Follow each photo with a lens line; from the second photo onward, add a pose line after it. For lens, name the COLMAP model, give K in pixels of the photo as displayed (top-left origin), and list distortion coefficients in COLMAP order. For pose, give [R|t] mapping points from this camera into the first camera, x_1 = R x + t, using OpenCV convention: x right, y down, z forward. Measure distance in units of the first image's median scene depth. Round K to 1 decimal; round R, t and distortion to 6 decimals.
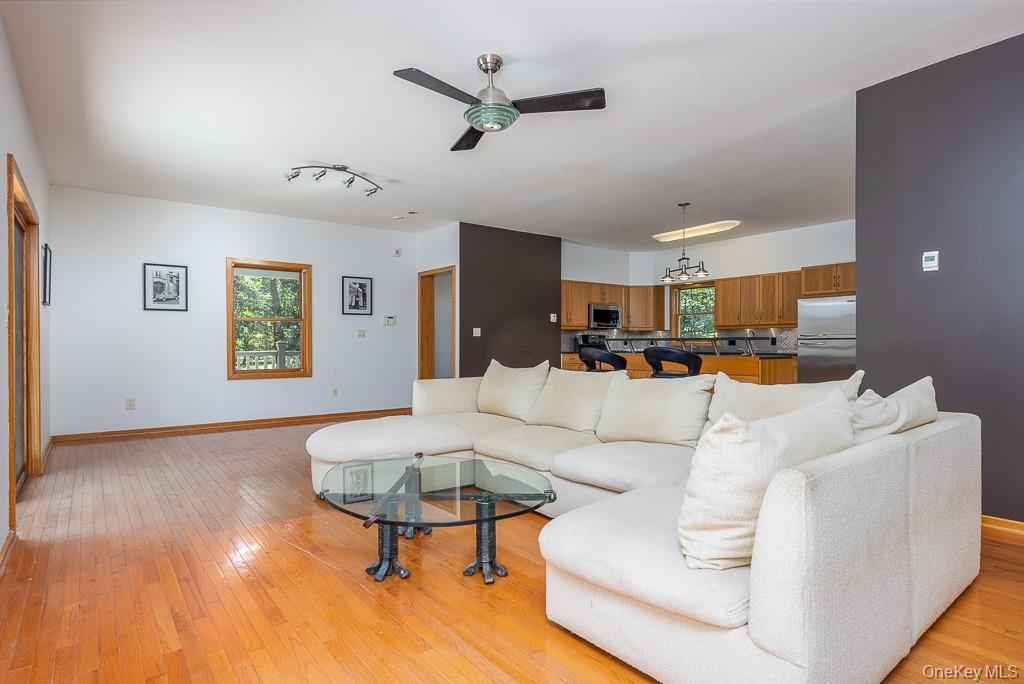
lens RADIAL K [[539.1, 0, 512.0], [0, 539.1, 342.0], [0, 0, 1]] dist [0.000487, 0.000091]
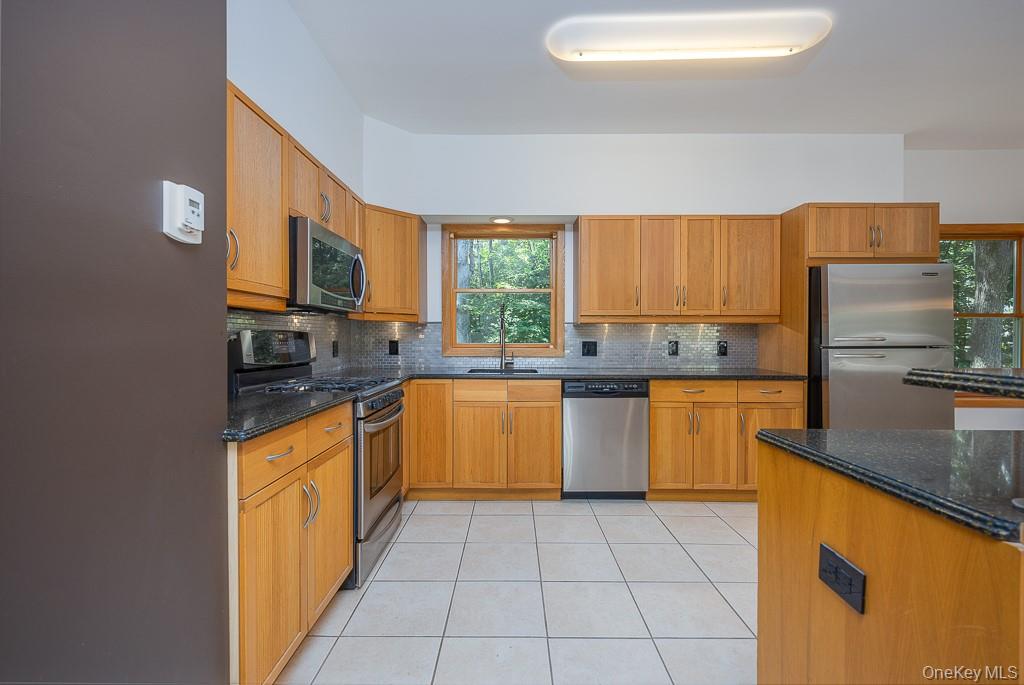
lens RADIAL K [[448.1, 0, 512.0], [0, 448.1, 342.5], [0, 0, 1]] dist [0.000570, 0.000026]
pose [[0.616807, -0.004971, 0.787099, 0.043767], [-0.002409, 0.999963, 0.008203, -0.012285], [-0.787111, -0.006955, 0.616773, 0.979863]]
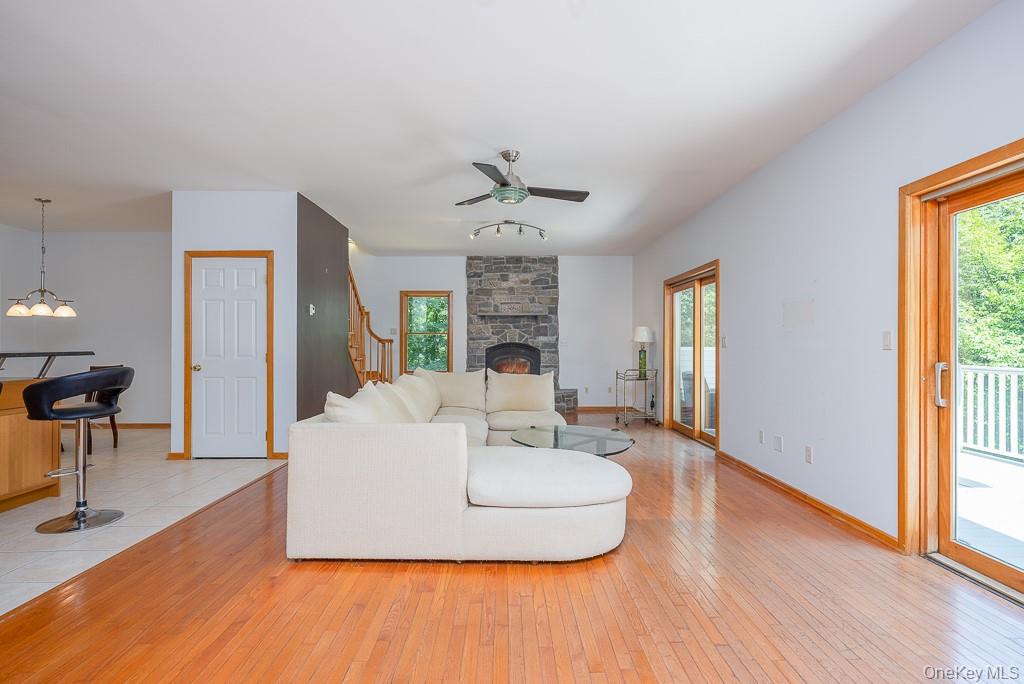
lens RADIAL K [[528.3, 0, 512.0], [0, 528.3, 342.0], [0, 0, 1]] dist [0.002113, 0.000116]
pose [[-0.793597, 0.004160, 0.608429, -0.362955], [-0.002274, 0.999949, -0.009804, -0.011270], [-0.608439, -0.009164, -0.793548, 0.870947]]
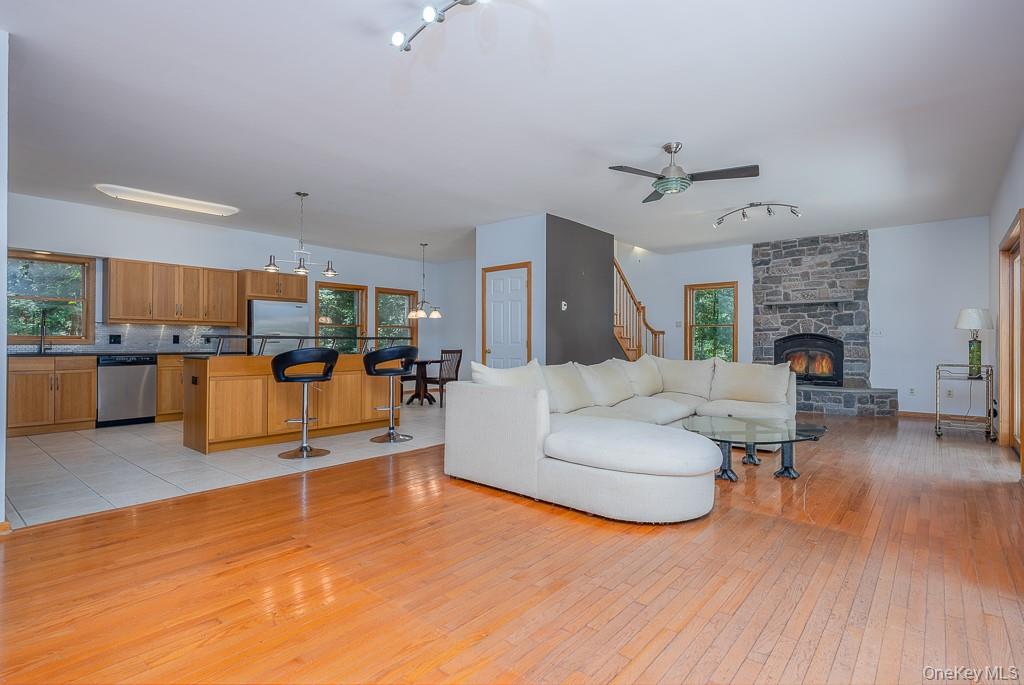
lens RADIAL K [[505.9, 0, 512.0], [0, 505.9, 342.5], [0, 0, 1]] dist [-0.001282, -0.000152]
pose [[-0.203519, 0.000620, 0.979071, -0.532501], [-0.005296, 0.999984, -0.001734, 0.002415], [-0.979057, -0.005538, -0.203513, 0.712620]]
